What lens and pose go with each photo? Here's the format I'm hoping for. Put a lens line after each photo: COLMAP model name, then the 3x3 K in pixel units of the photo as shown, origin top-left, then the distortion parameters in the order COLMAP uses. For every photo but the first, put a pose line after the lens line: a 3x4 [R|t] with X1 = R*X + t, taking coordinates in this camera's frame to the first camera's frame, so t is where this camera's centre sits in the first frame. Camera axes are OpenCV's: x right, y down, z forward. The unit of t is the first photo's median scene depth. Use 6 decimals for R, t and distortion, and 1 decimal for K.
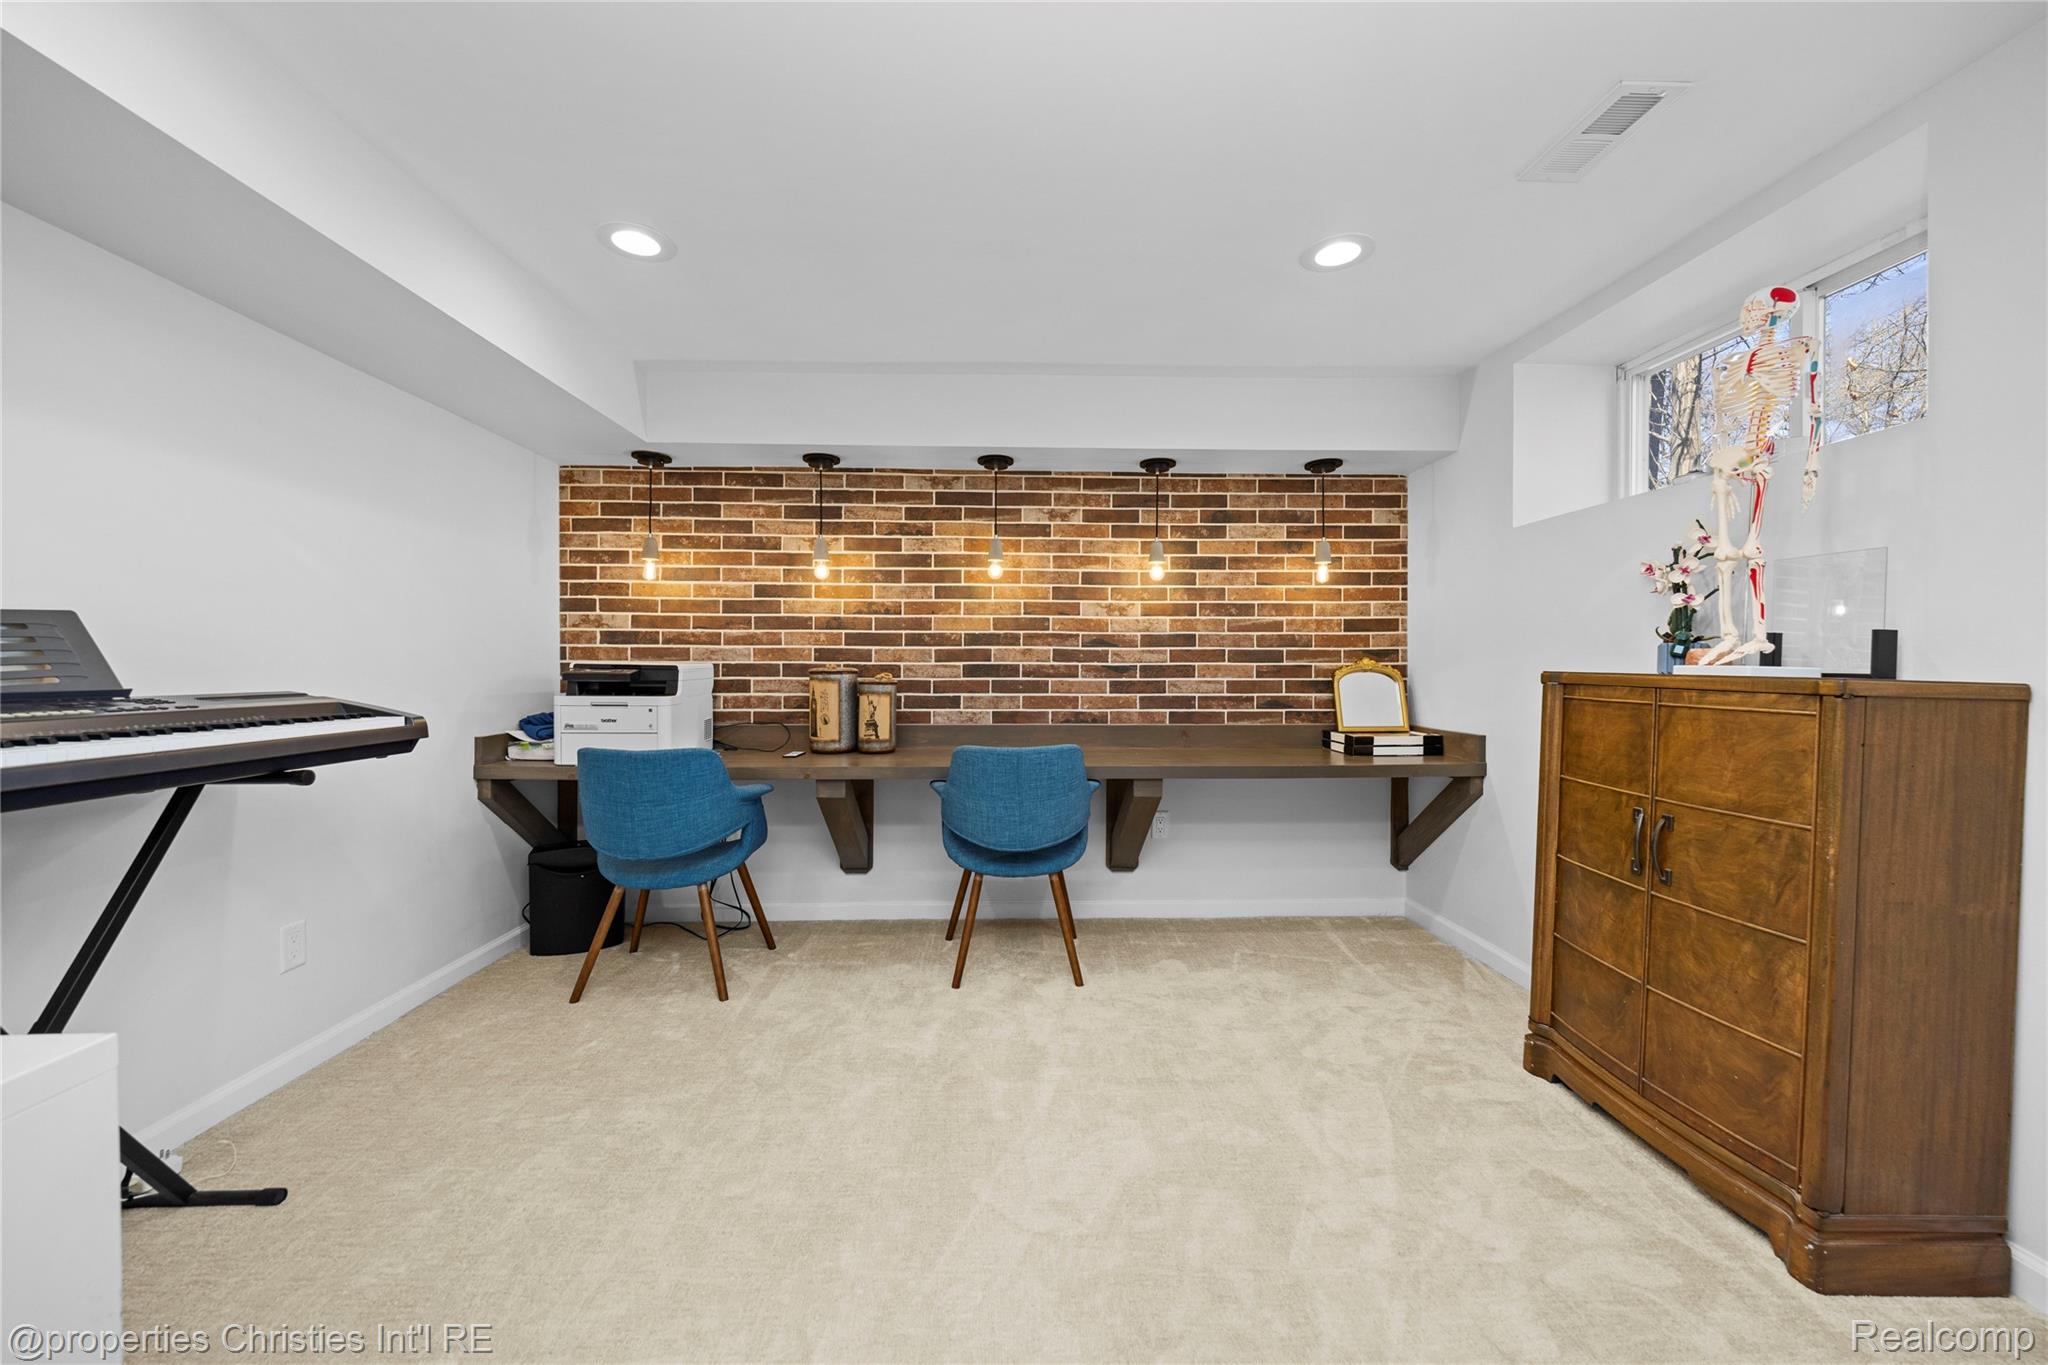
lens RADIAL K [[760.5, 0, 1025.5], [0, 760.5, 675.6], [0, 0, 1]] dist [-0.002214, -0.000082]
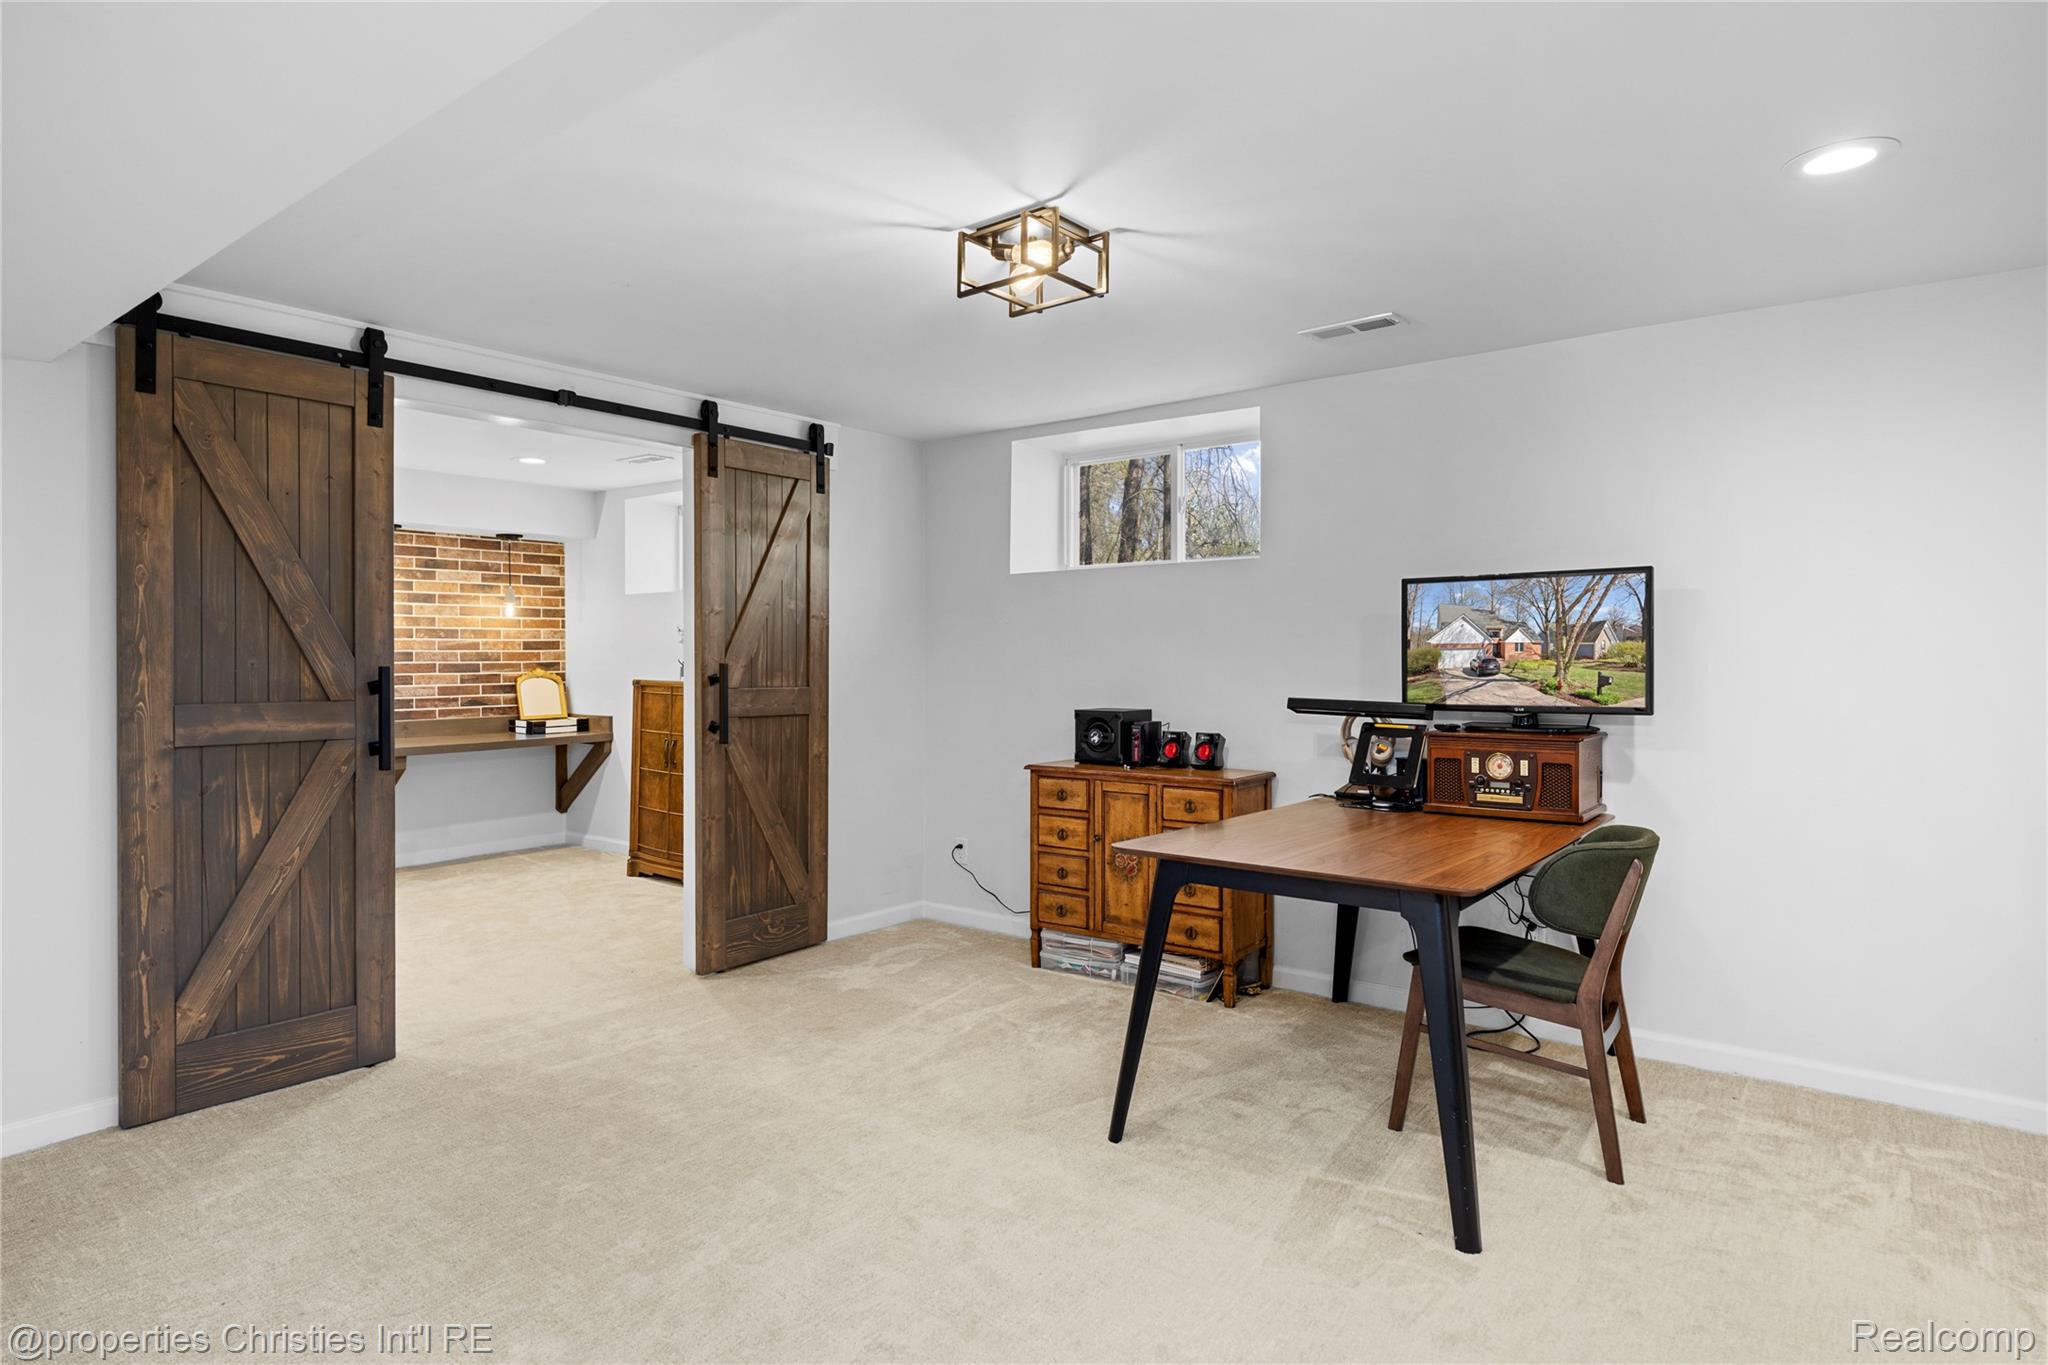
lens RADIAL K [[1182.3, 0, 1026.8], [0, 1182.3, 639.6], [0, 0, 1]] dist [0.003142, 0.000070]
pose [[0.653324, 0.002417, 0.757074, -0.644070], [0.011454, 0.999849, -0.013076, -0.037322], [-0.756992, 0.017215, 0.653198, -1.166195]]
